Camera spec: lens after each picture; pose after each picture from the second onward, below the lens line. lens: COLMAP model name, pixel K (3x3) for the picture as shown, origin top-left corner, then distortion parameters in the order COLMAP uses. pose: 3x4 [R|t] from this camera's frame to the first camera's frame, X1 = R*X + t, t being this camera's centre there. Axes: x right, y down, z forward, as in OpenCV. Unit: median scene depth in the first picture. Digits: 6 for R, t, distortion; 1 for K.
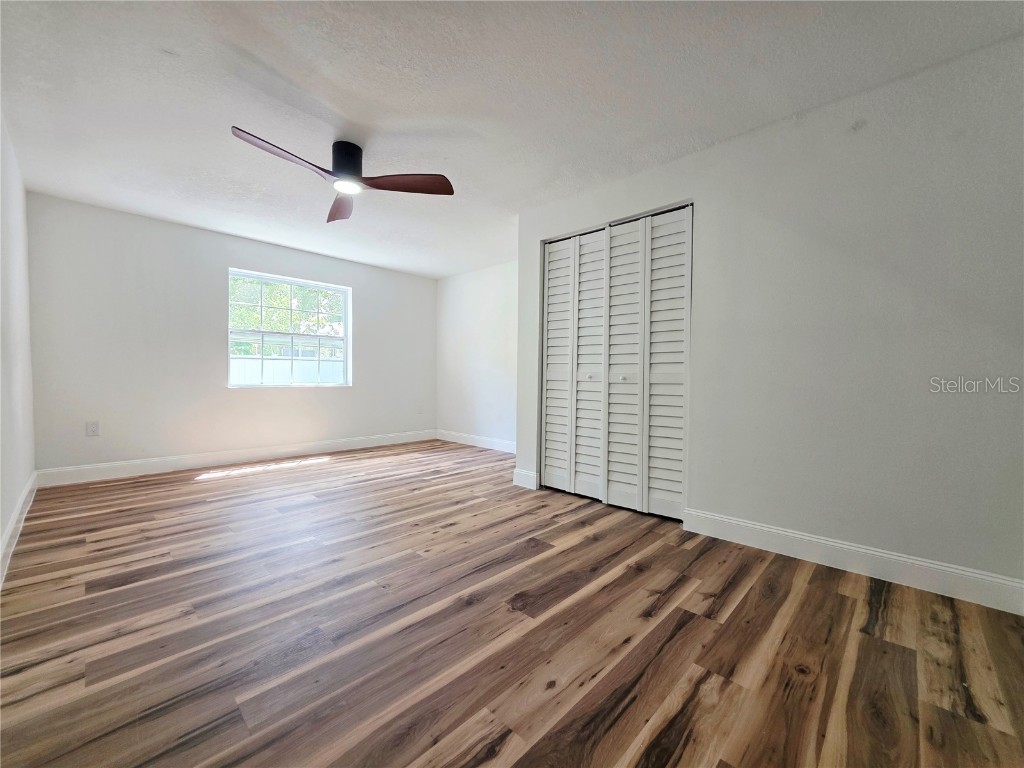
lens RADIAL K [[413.2, 0, 516.1], [0, 413.2, 386.1], [0, 0, 1]] dist [-0.004384, -0.000189]
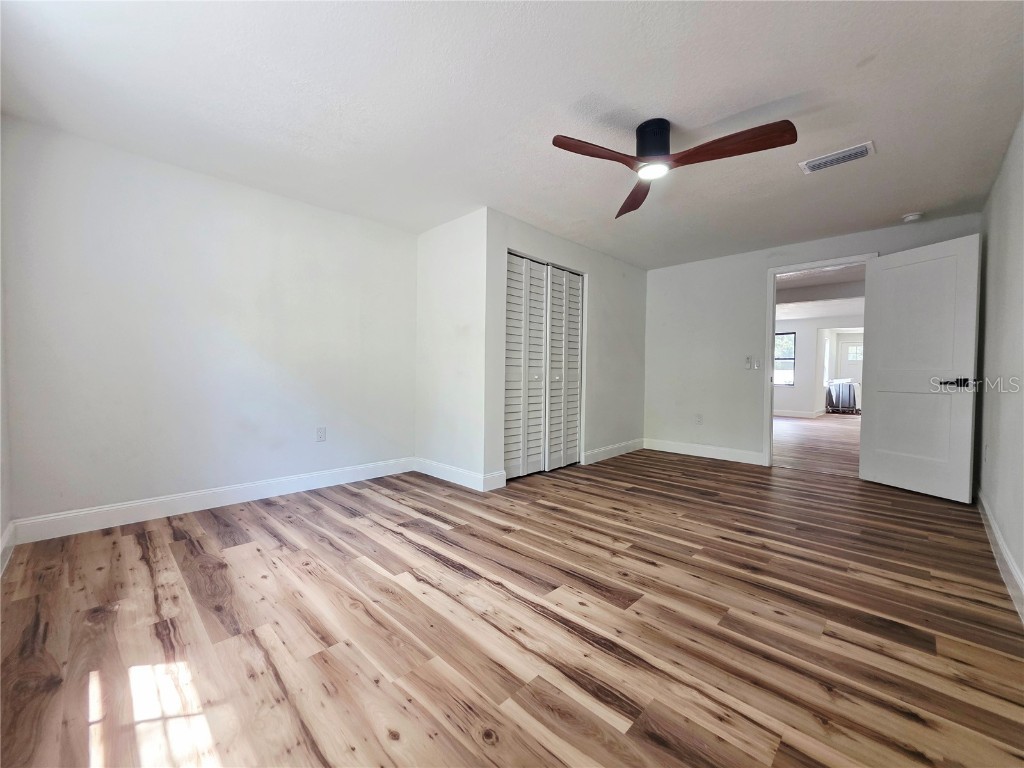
lens RADIAL K [[413.2, 0, 514.1], [0, 413.2, 376.3], [0, 0, 1]] dist [-0.004384, -0.000189]
pose [[0.011383, -0.019810, 0.999739, -1.251489], [0.014288, 0.999705, 0.019647, -0.056786], [-0.999833, 0.014061, 0.011663, 1.223196]]
